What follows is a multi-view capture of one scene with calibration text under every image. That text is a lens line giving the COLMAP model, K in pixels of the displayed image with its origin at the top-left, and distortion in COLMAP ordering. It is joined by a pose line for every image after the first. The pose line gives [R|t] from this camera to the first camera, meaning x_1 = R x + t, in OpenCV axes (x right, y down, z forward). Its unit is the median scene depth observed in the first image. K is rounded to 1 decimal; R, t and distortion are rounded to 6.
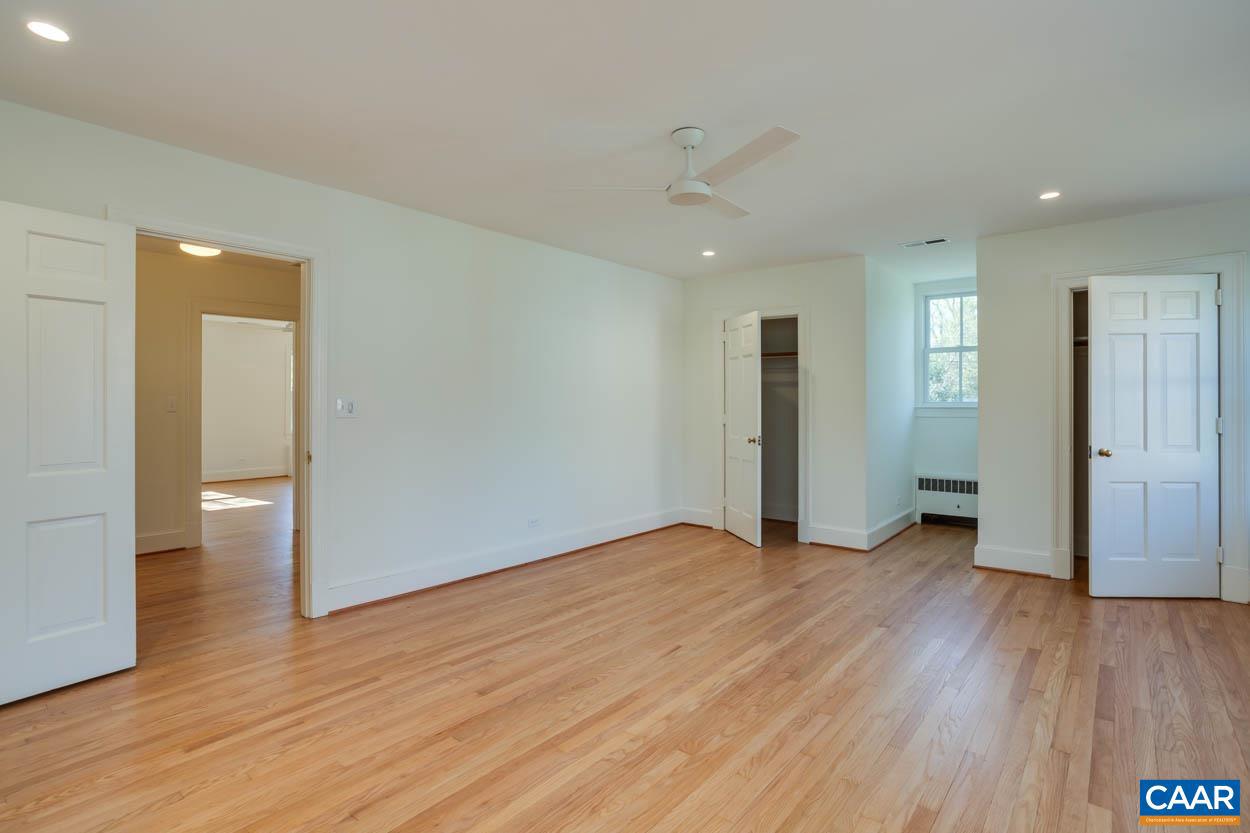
lens RADIAL K [[621.0, 0, 629.5], [0, 621.0, 404.3], [0, 0, 1]] dist [-0.052727, 0.031485]
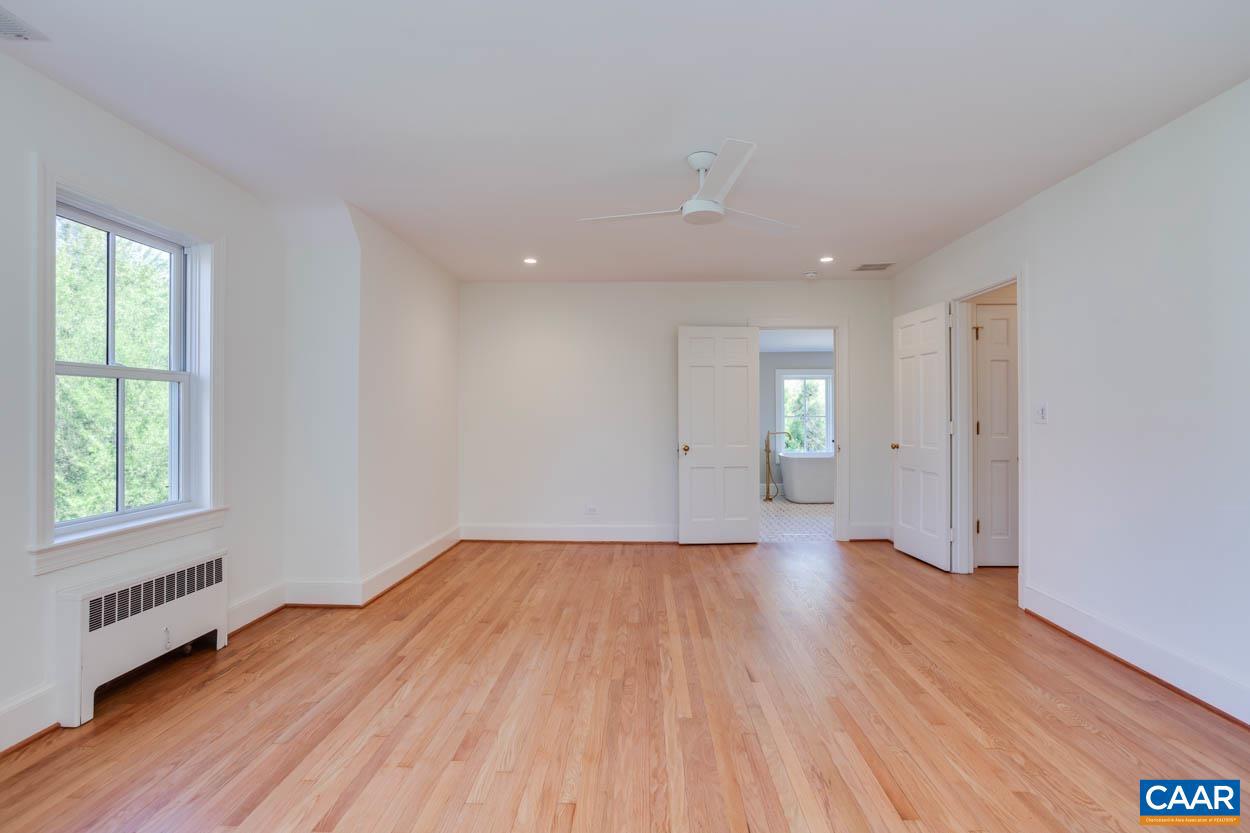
lens RADIAL K [[621.0, 0, 629.5], [0, 621.0, 404.3], [0, 0, 1]] dist [-0.052727, 0.031485]
pose [[-0.793222, -0.003280, -0.608923, 0.708946], [0.005207, 0.999912, -0.012169, 0.001398], [0.608910, -0.012823, -0.793136, 1.480151]]
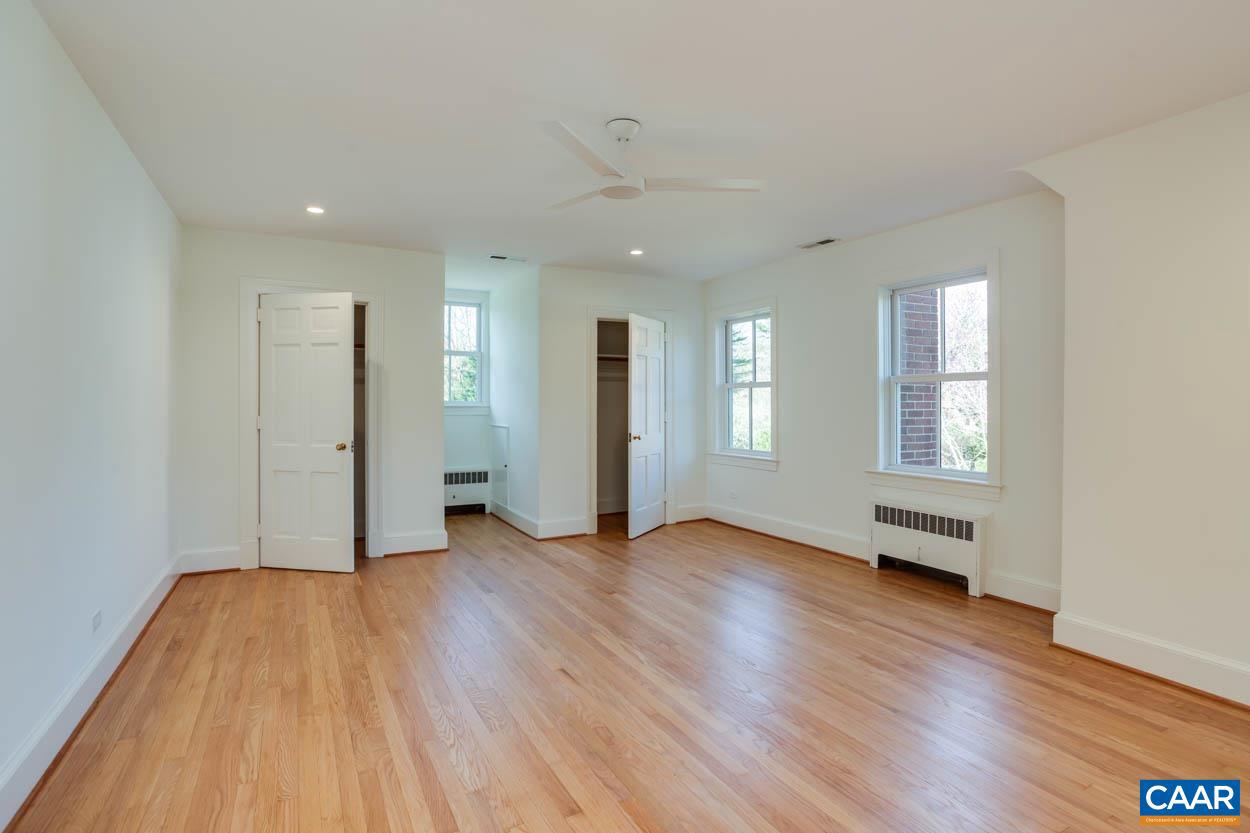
lens RADIAL K [[621.0, 0, 629.5], [0, 621.0, 404.3], [0, 0, 1]] dist [-0.052727, 0.031485]
pose [[0.375111, 0.000373, 0.926980, -0.668958], [-0.000757, 1.000000, -0.000096, 0.001120], [-0.926980, -0.000666, 0.375111, 0.522768]]
